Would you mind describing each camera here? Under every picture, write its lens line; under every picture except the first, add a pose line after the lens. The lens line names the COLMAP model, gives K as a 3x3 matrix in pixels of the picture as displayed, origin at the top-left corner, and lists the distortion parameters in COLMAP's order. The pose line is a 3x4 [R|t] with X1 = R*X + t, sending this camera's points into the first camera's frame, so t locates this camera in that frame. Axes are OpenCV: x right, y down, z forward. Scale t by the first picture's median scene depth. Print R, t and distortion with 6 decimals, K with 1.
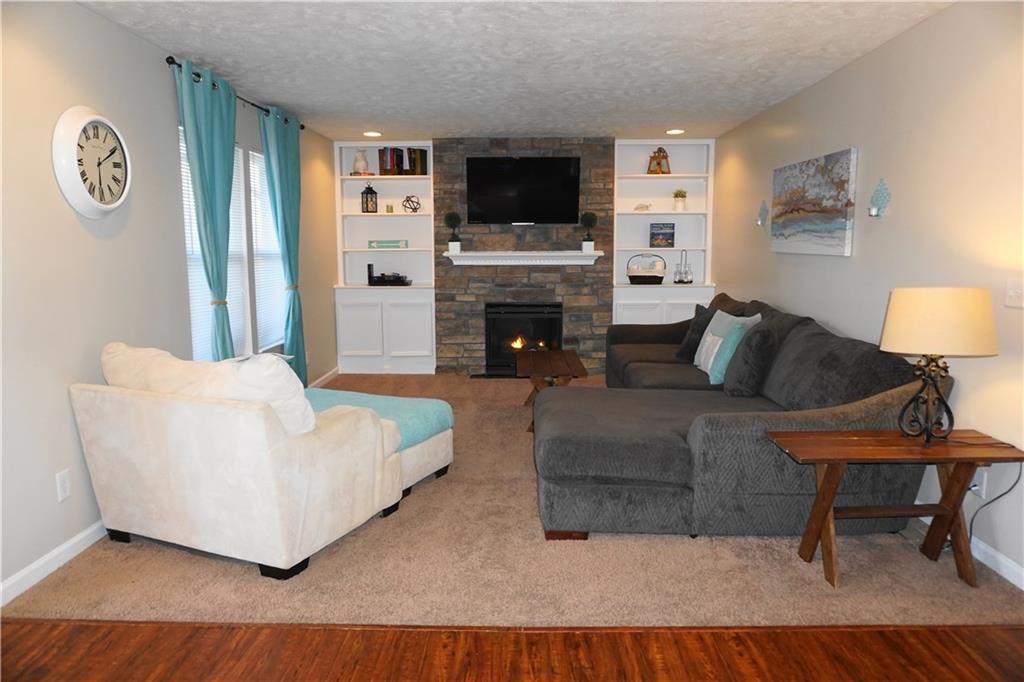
lens RADIAL K [[677.6, 0, 514.1], [0, 677.6, 342.9], [0, 0, 1]] dist [-0.043028, 0.021125]
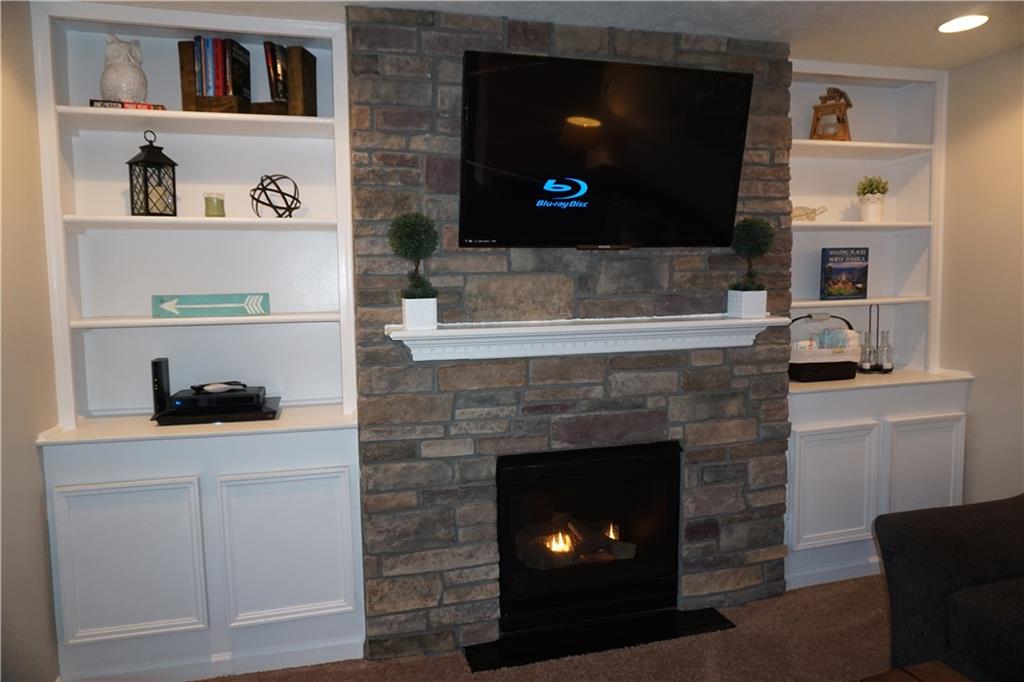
lens RADIAL K [[677.6, 0, 509.6], [0, 677.6, 333.5], [0, 0, 1]] dist [-0.043028, 0.021125]
pose [[0.961578, -0.033999, 0.272418, -0.136669], [0.050752, 0.997213, -0.054688, -0.106872], [-0.269800, 0.066413, 0.960623, 0.635856]]
